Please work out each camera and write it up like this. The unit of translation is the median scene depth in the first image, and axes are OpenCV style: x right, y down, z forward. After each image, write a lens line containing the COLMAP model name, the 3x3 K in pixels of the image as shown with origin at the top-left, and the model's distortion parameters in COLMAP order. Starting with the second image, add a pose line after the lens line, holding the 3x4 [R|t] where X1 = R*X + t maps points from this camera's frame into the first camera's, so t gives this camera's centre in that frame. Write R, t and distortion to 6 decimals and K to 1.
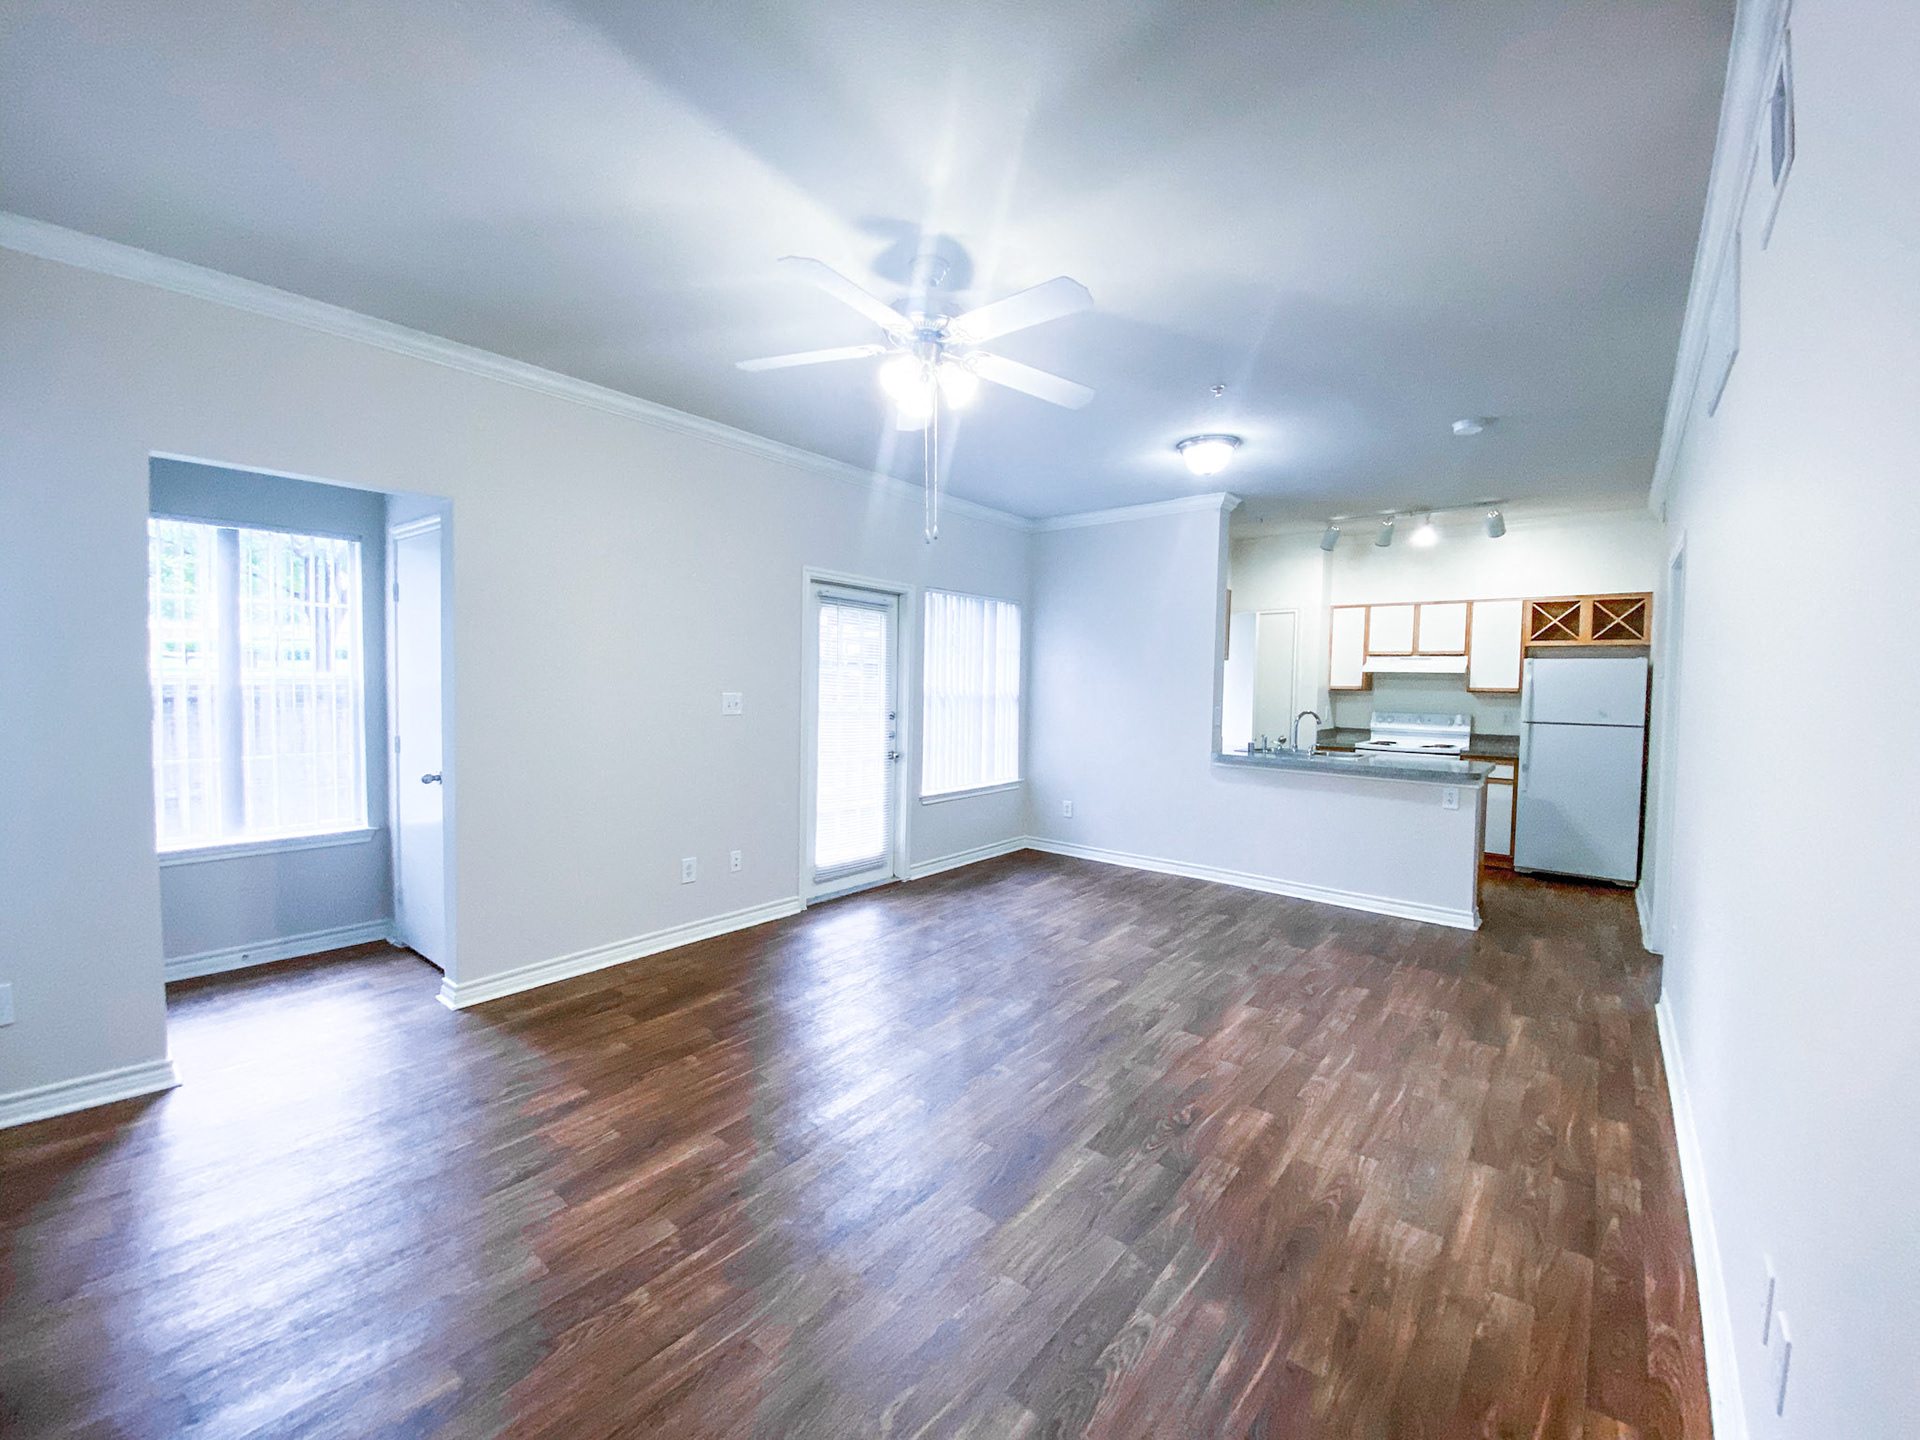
lens RADIAL K [[797.2, 0, 934.0], [0, 797.2, 723.3], [0, 0, 1]] dist [0.002976, -0.009936]
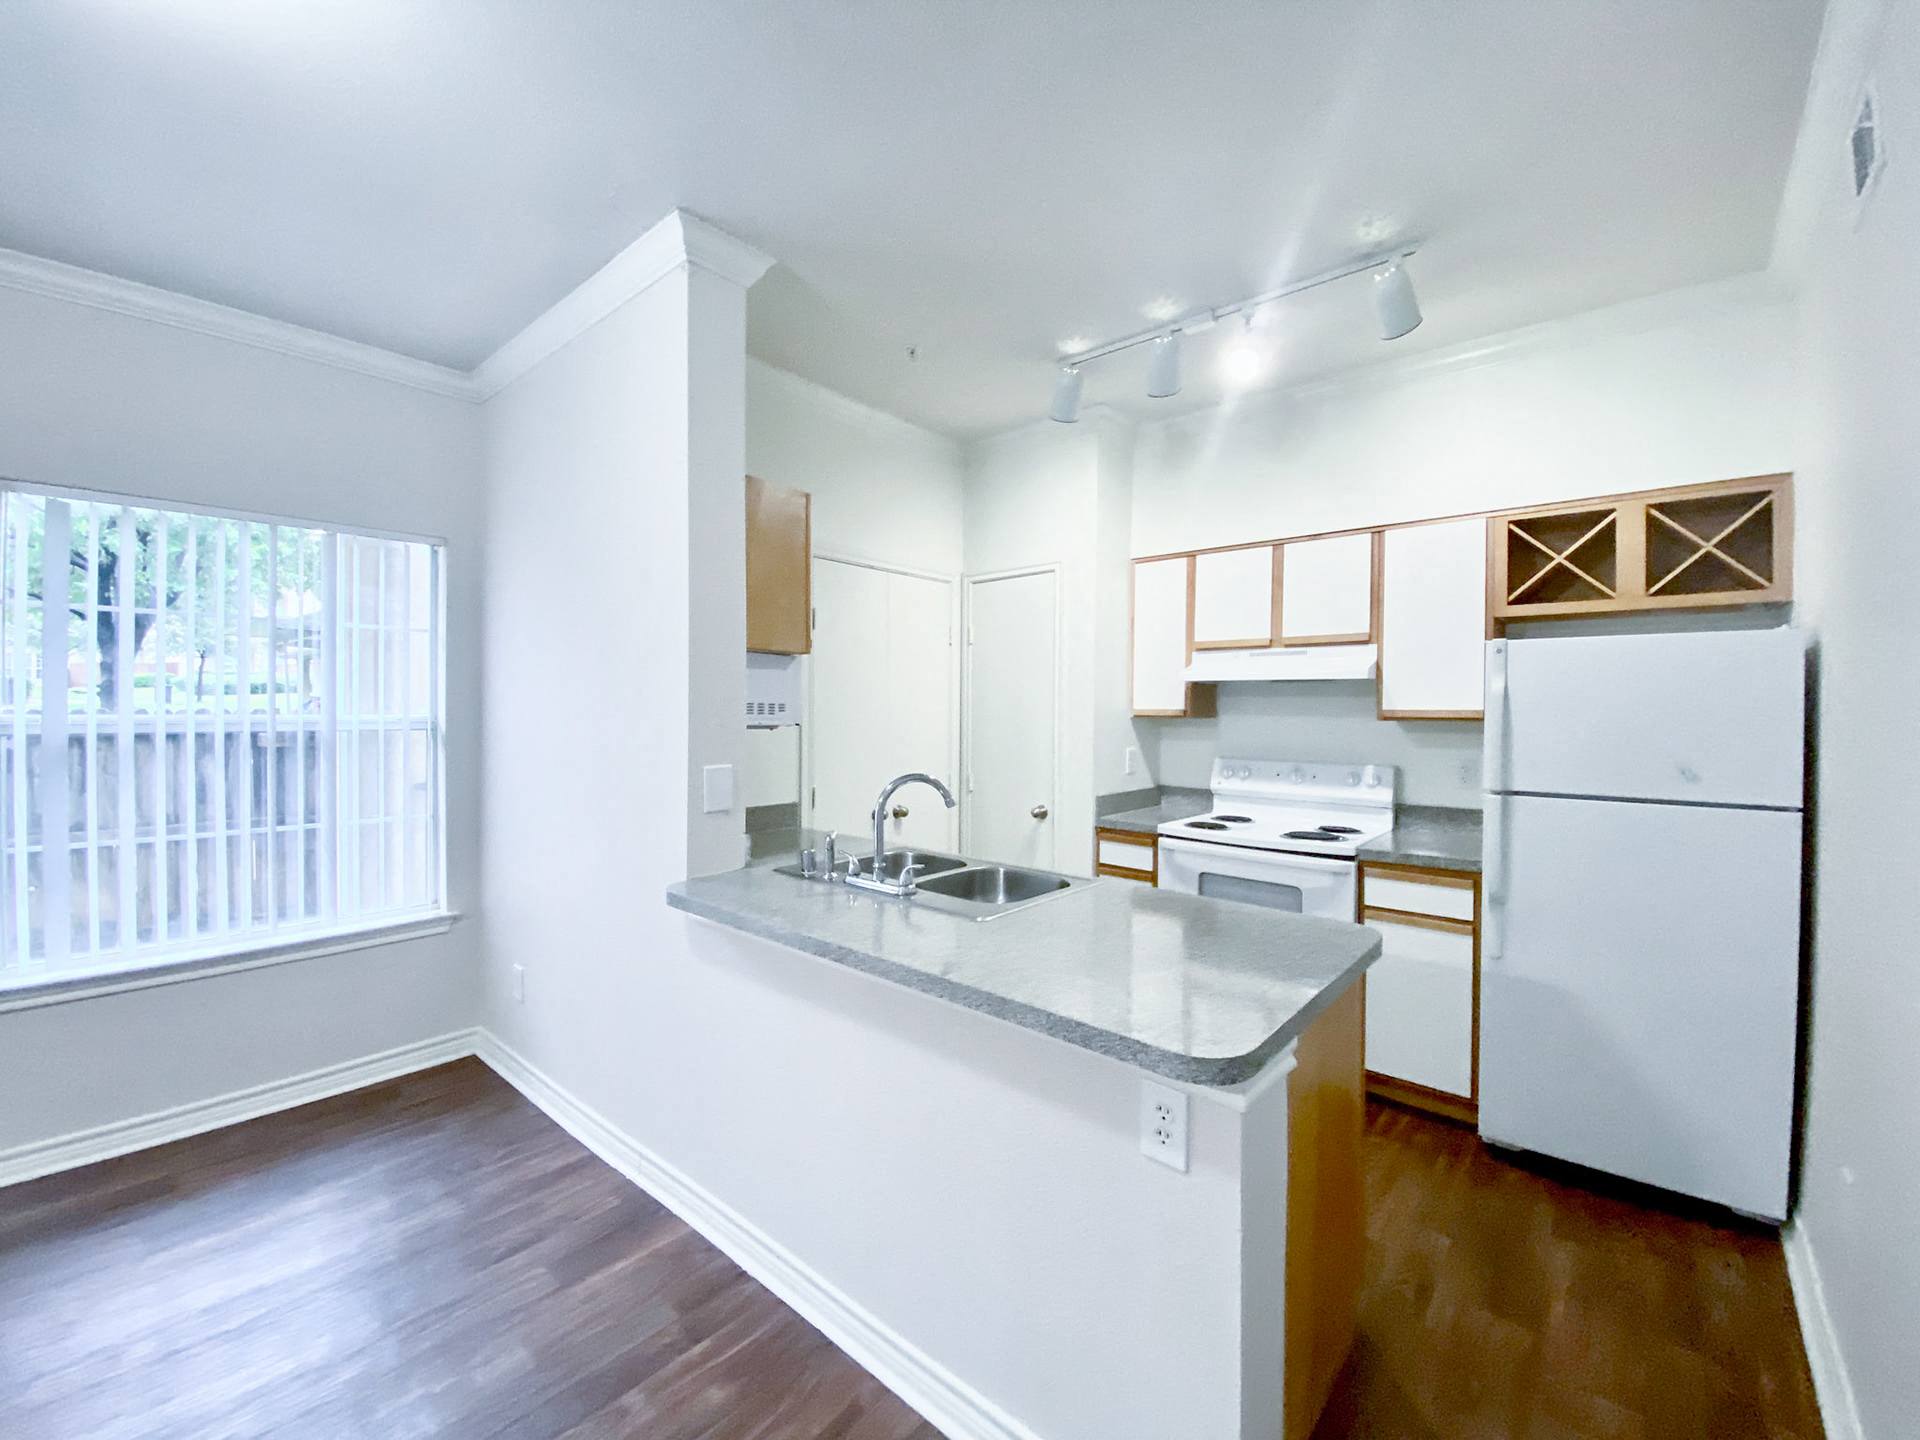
lens RADIAL K [[797.2, 0, 959.1], [0, 797.2, 713.2], [0, 0, 1]] dist [0.002976, -0.009936]
pose [[0.999186, -0.016059, -0.037002, 0.441014], [0.014146, 0.998577, -0.051412, -0.021933], [0.037775, 0.050846, 0.997992, 0.524248]]
